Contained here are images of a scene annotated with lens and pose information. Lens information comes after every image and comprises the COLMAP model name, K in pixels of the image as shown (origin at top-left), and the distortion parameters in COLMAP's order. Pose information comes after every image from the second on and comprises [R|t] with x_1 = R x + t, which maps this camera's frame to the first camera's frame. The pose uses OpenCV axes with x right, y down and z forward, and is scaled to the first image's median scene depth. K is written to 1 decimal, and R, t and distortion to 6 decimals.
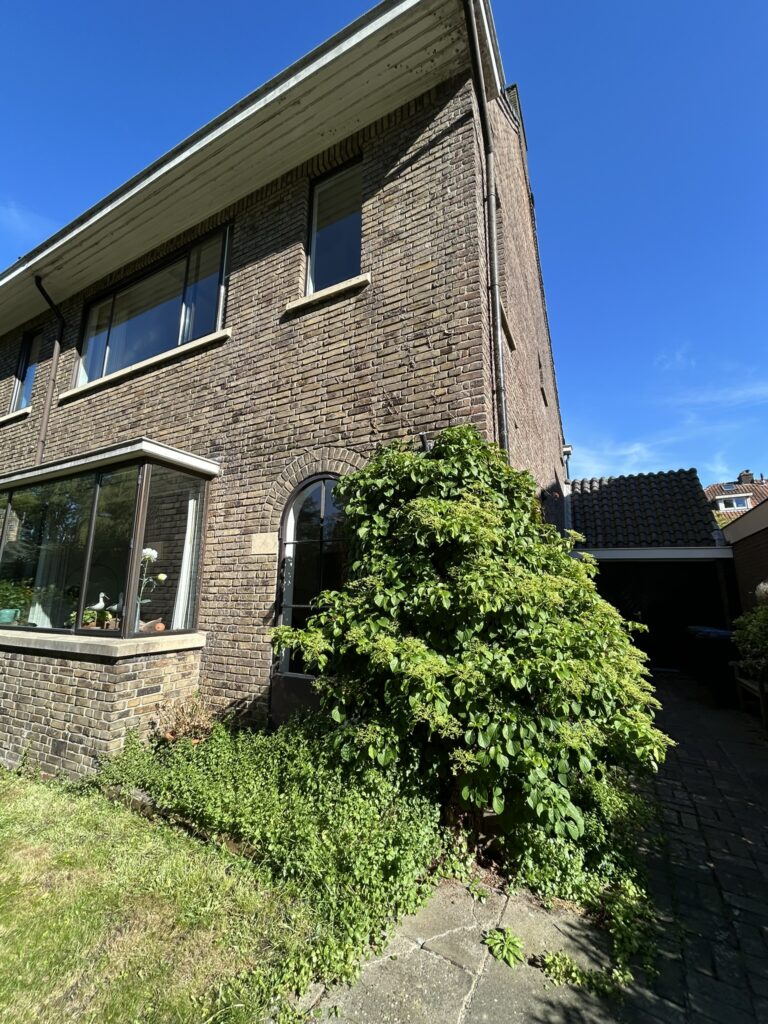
lens RADIAL K [[415.4, 0, 386.6], [0, 415.4, 509.8], [0, 0, 1]] dist [-0.001906, 0.000450]
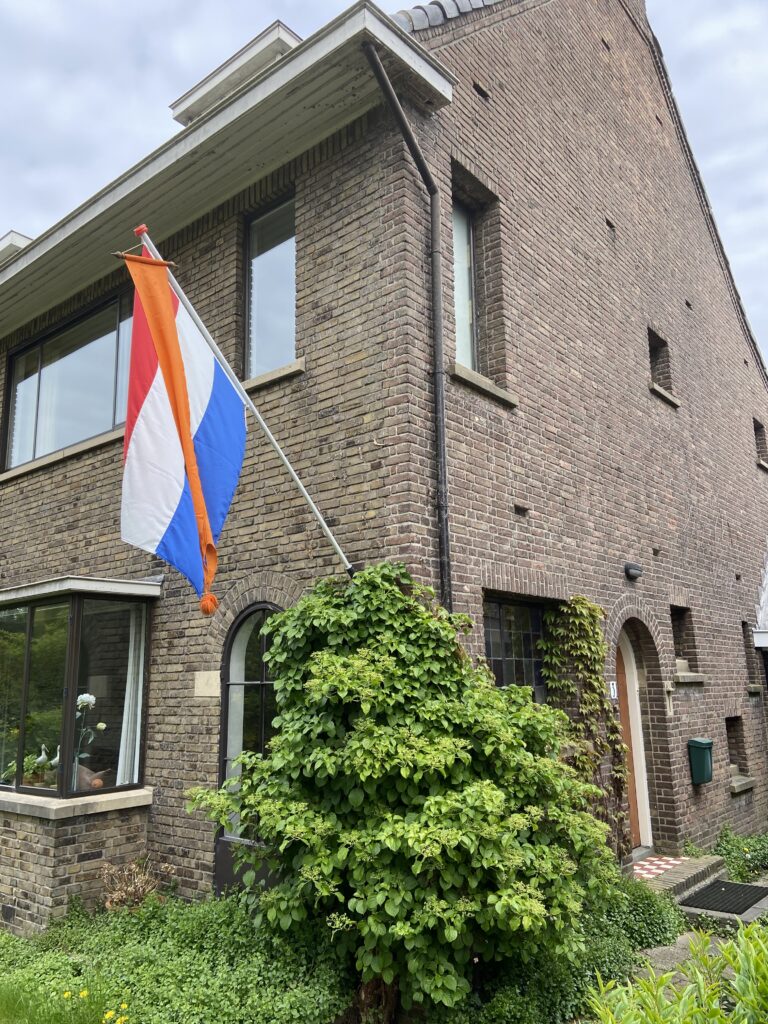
lens RADIAL K [[775.5, 0, 384.0], [0, 775.5, 512.0], [0, 0, 1]] dist [0.136294, -0.176574]
pose [[0.973937, -0.068781, -0.216139, 0.445810], [0.067975, 0.997625, -0.011170, -0.234432], [0.216394, -0.003813, 0.976299, -0.518197]]
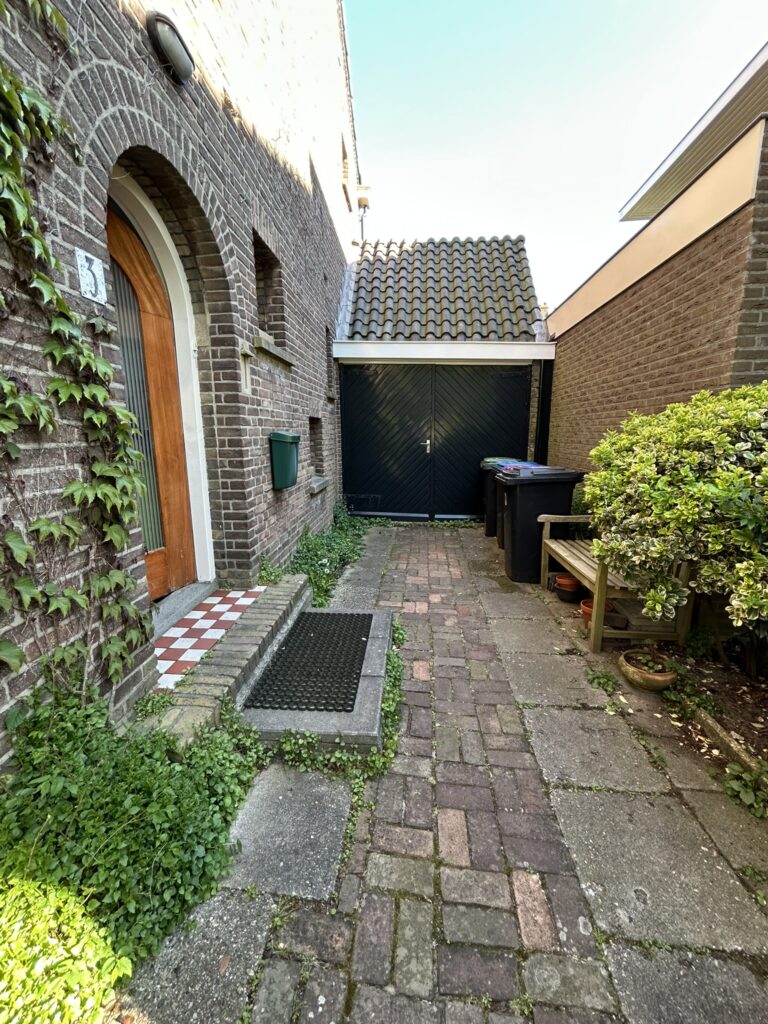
lens RADIAL K [[415.4, 0, 386.6], [0, 415.4, 509.8], [0, 0, 1]] dist [-0.001906, 0.000450]
pose [[0.917550, -0.085599, 0.388298, 0.623396], [-0.069219, 0.927255, 0.367976, 0.243226], [-0.391550, -0.364514, 0.844878, 0.935500]]
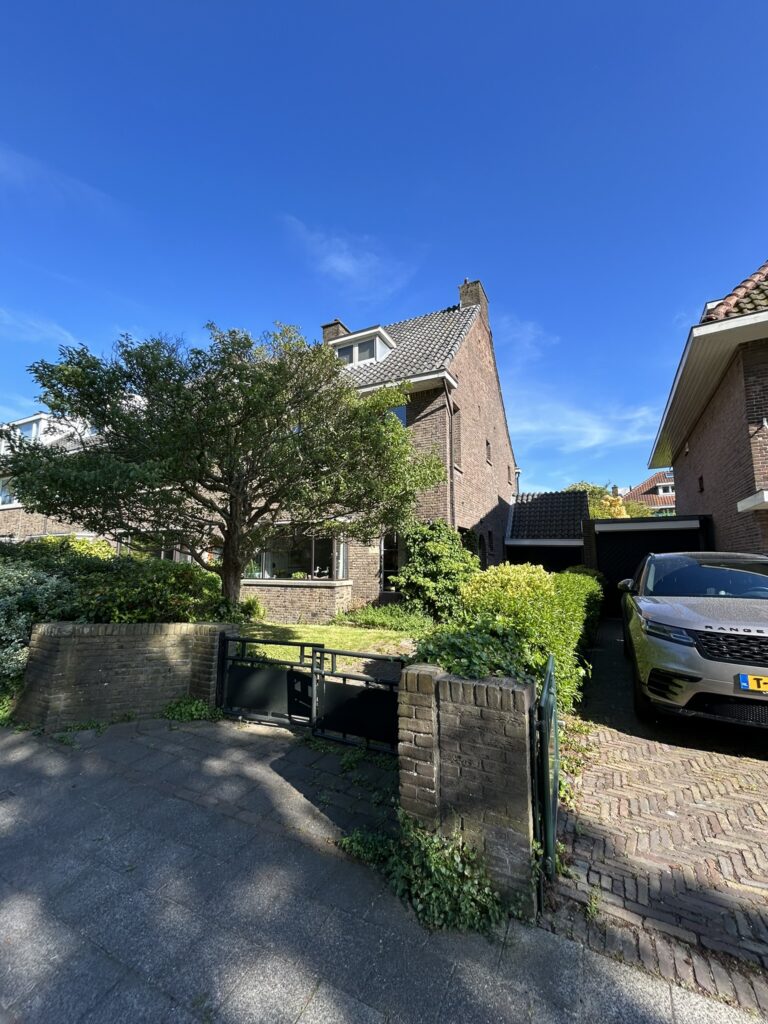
lens RADIAL K [[415.4, 0, 386.6], [0, 415.4, 509.8], [0, 0, 1]] dist [-0.001906, 0.000450]
pose [[0.999928, -0.001091, 0.011957, -0.236936], [0.000154, 0.996942, 0.078147, -0.425898], [-0.012005, -0.078140, 0.996870, -1.881977]]
